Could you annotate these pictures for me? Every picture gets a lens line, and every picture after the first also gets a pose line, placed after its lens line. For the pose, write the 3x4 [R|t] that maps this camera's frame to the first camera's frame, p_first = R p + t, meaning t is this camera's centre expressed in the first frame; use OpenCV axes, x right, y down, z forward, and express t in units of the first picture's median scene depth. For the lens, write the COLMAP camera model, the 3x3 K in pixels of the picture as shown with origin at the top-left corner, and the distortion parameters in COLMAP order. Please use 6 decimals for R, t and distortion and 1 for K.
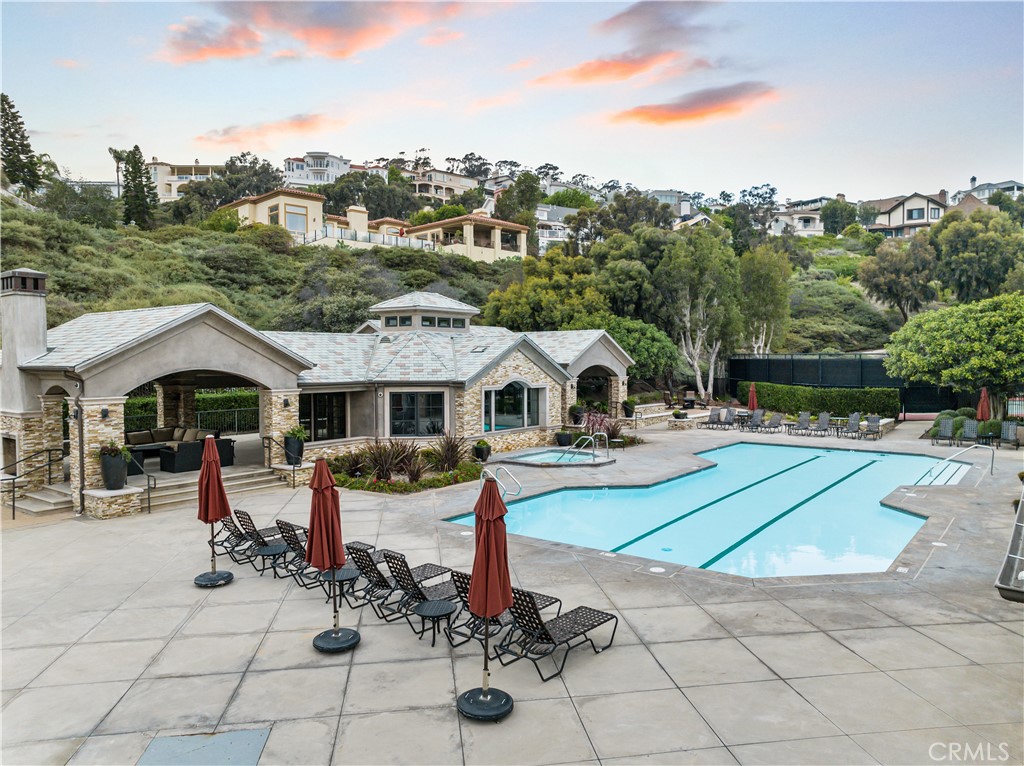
lens RADIAL K [[713.3, 0, 512.0], [0, 713.3, 383.0], [0, 0, 1]] dist [0.000780, -0.001157]
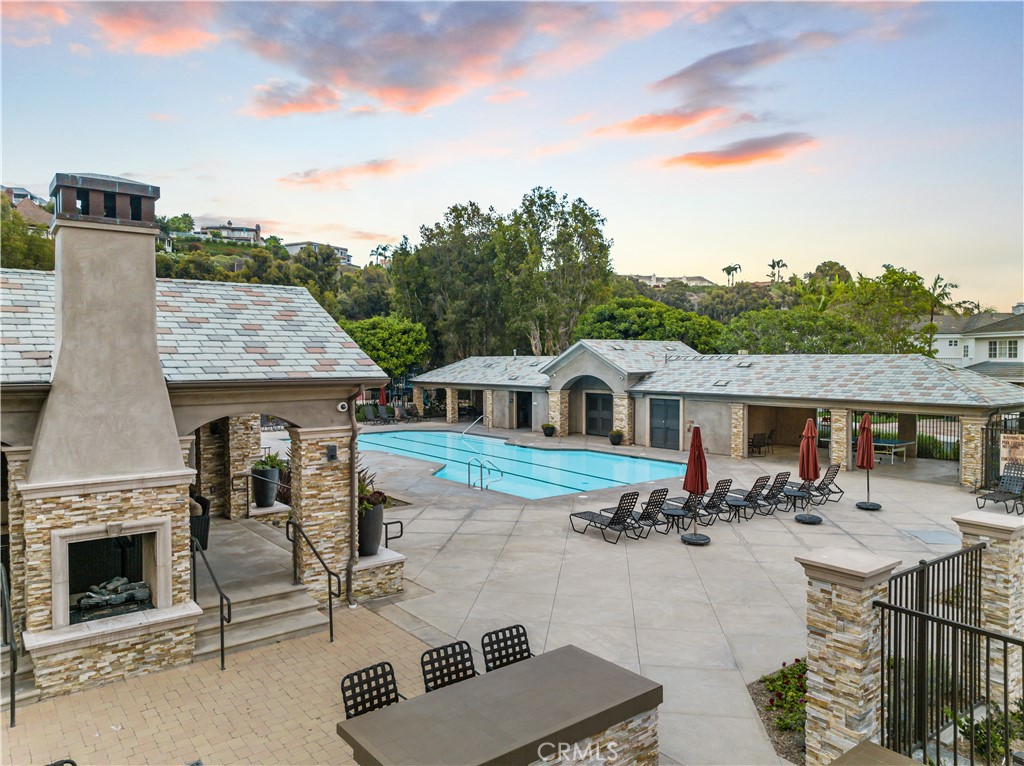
lens RADIAL K [[713.3, 0, 512.0], [0, 713.3, 383.0], [0, 0, 1]] dist [0.000780, -0.001157]
pose [[0.254533, -0.030321, 0.966589, -0.278882], [0.034531, 0.999156, 0.022250, -0.006624], [-0.966447, 0.027714, 0.255365, 0.159894]]
